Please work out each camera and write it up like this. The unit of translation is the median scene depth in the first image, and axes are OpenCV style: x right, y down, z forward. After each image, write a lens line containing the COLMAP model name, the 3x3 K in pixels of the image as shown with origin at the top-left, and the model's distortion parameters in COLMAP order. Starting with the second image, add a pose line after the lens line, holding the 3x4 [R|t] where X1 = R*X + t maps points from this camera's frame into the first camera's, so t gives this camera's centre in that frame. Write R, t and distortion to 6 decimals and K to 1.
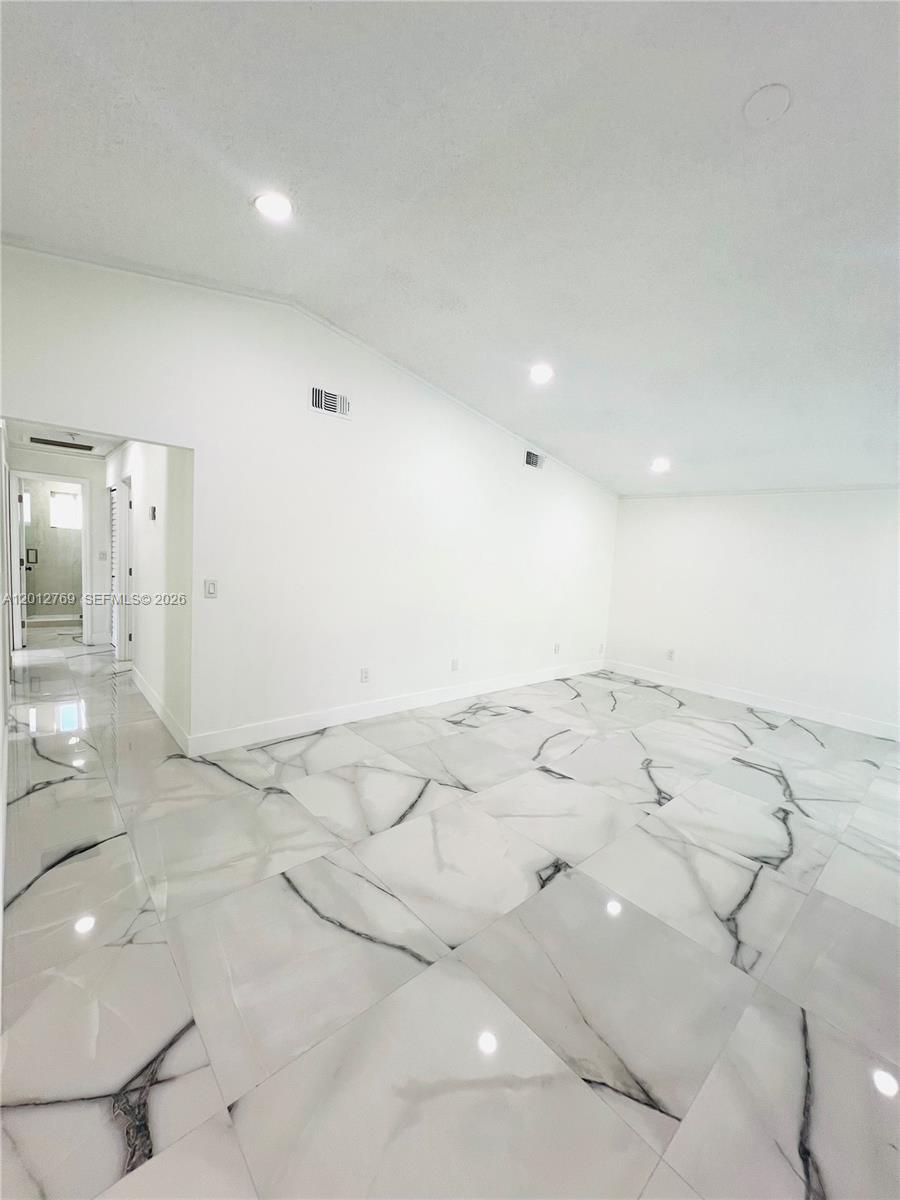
lens RADIAL K [[479.4, 0, 455.7], [0, 479.4, 597.1], [0, 0, 1]] dist [-0.005220, 0.000743]
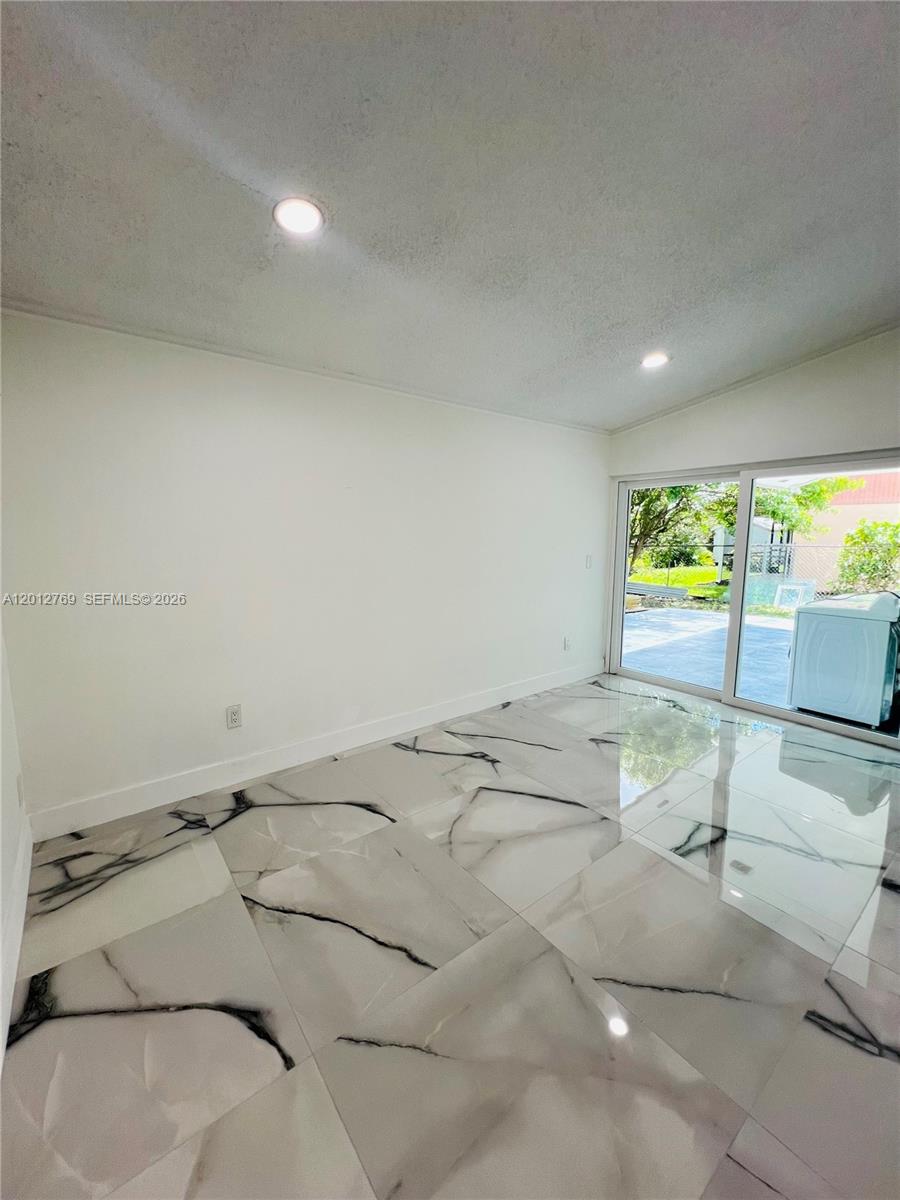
lens RADIAL K [[479.4, 0, 455.7], [0, 479.4, 597.1], [0, 0, 1]] dist [-0.005220, 0.000743]
pose [[0.076640, -0.195596, 0.977685, 0.059373], [0.095205, 0.977524, 0.188101, -0.072175], [-0.992503, 0.078665, 0.093540, 0.974611]]
